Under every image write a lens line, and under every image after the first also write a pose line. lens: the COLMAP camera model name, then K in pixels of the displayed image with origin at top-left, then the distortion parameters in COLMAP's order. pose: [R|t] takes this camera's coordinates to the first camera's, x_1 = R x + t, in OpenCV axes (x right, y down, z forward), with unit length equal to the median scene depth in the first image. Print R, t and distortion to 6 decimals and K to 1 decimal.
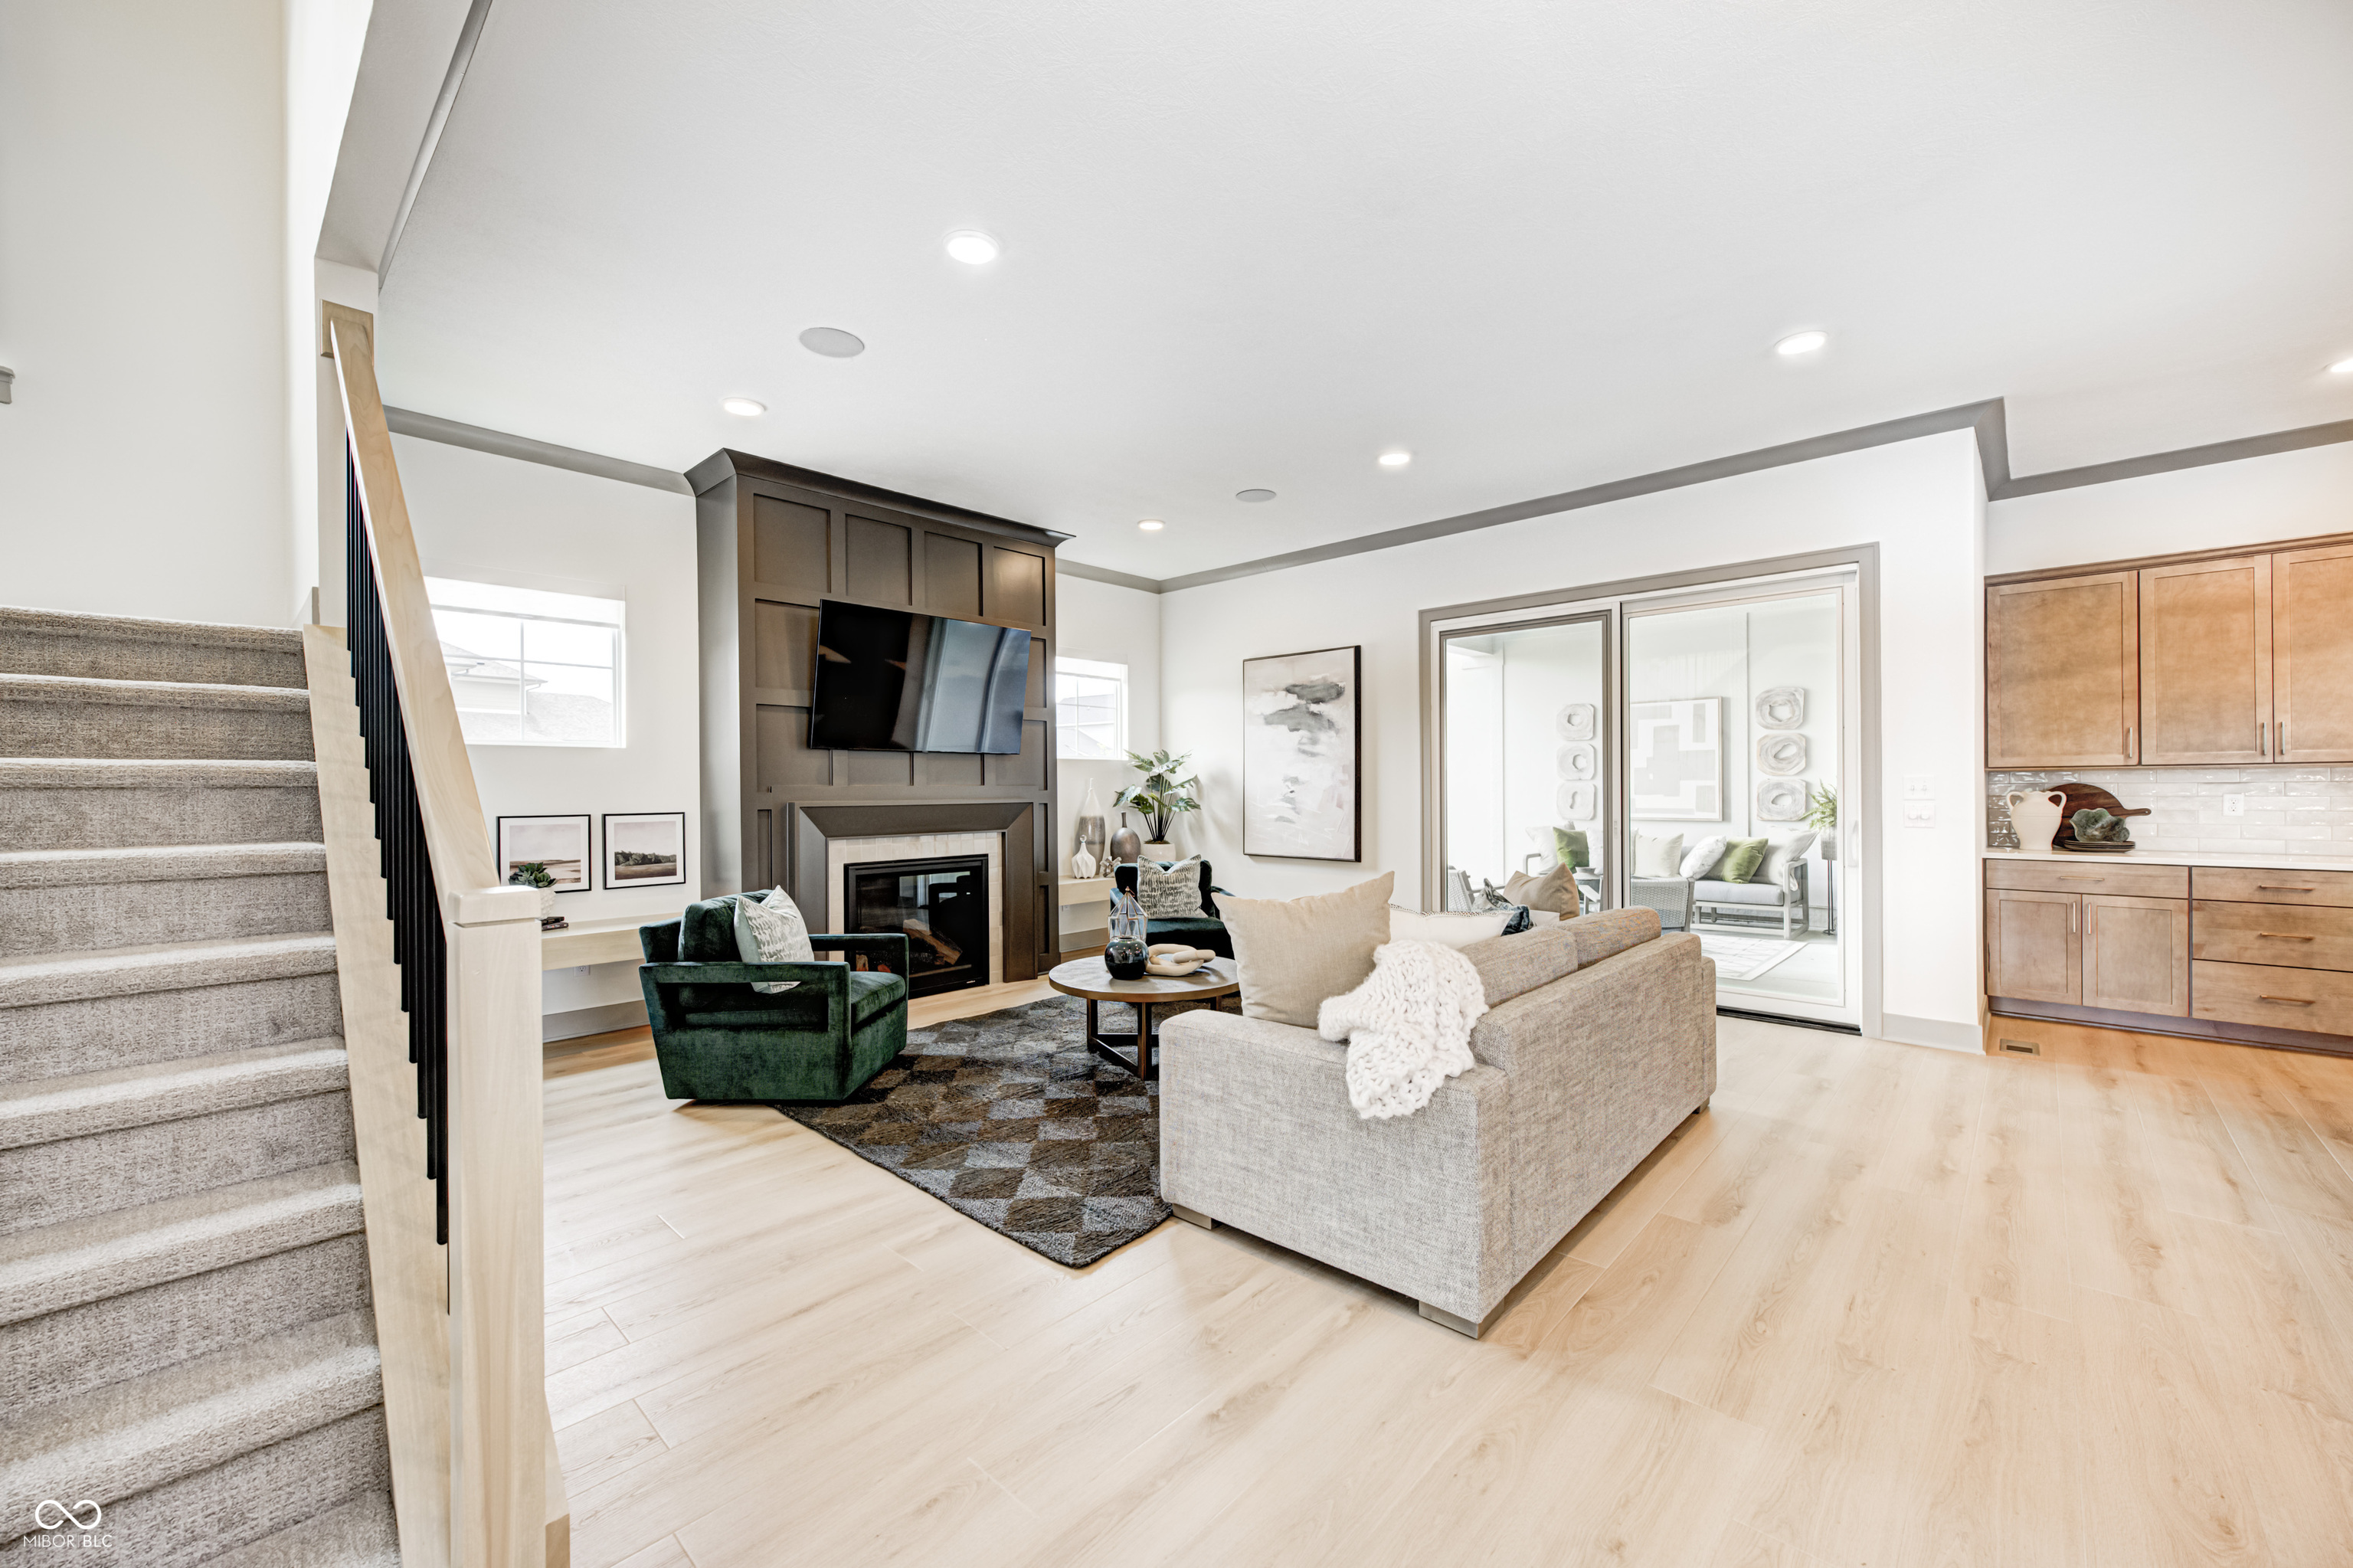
lens RADIAL K [[922.3, 0, 1176.5], [0, 922.3, 784.0], [0, 0, 1]] dist [-0.001891, 0.000309]
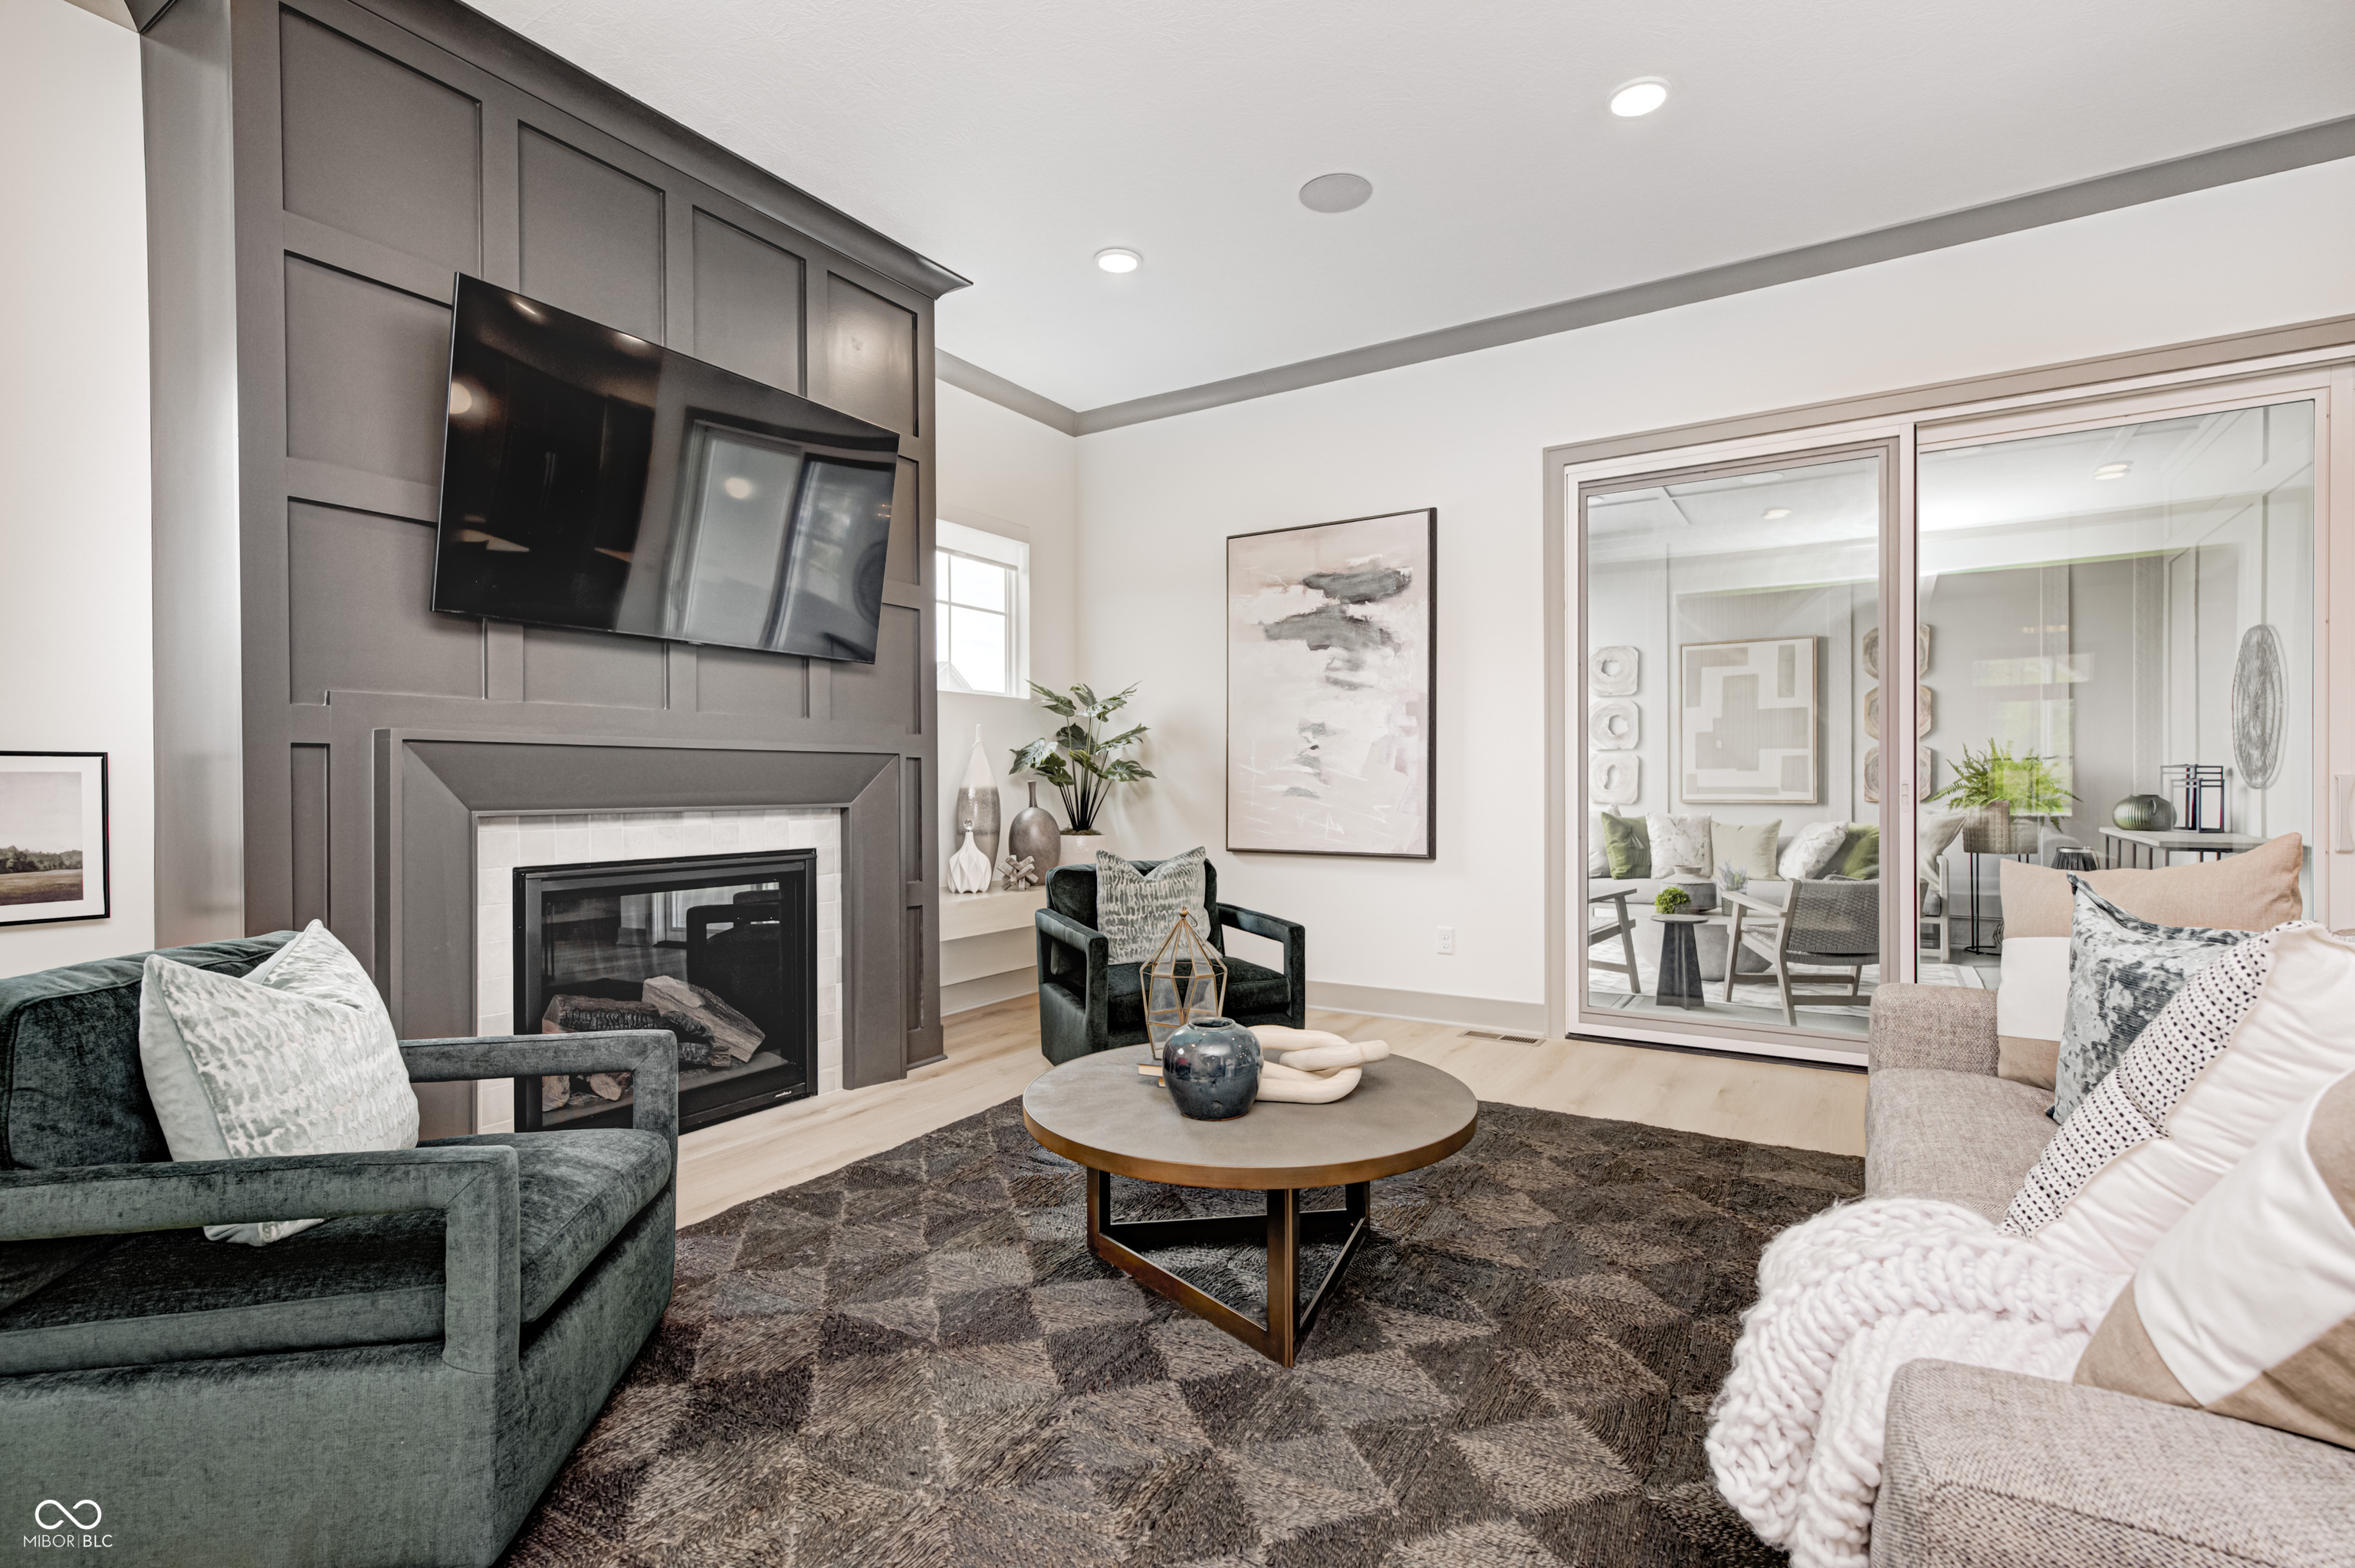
lens RADIAL K [[1091.7, 0, 1177.5], [0, 1091.7, 784.0], [0, 0, 1]] dist [0.003609, 0.000404]
pose [[0.982017, 0.003051, 0.188767, -0.125196], [-0.003527, 0.999991, 0.002186, 0.038483], [-0.188758, -0.002813, 0.982020, 0.364278]]
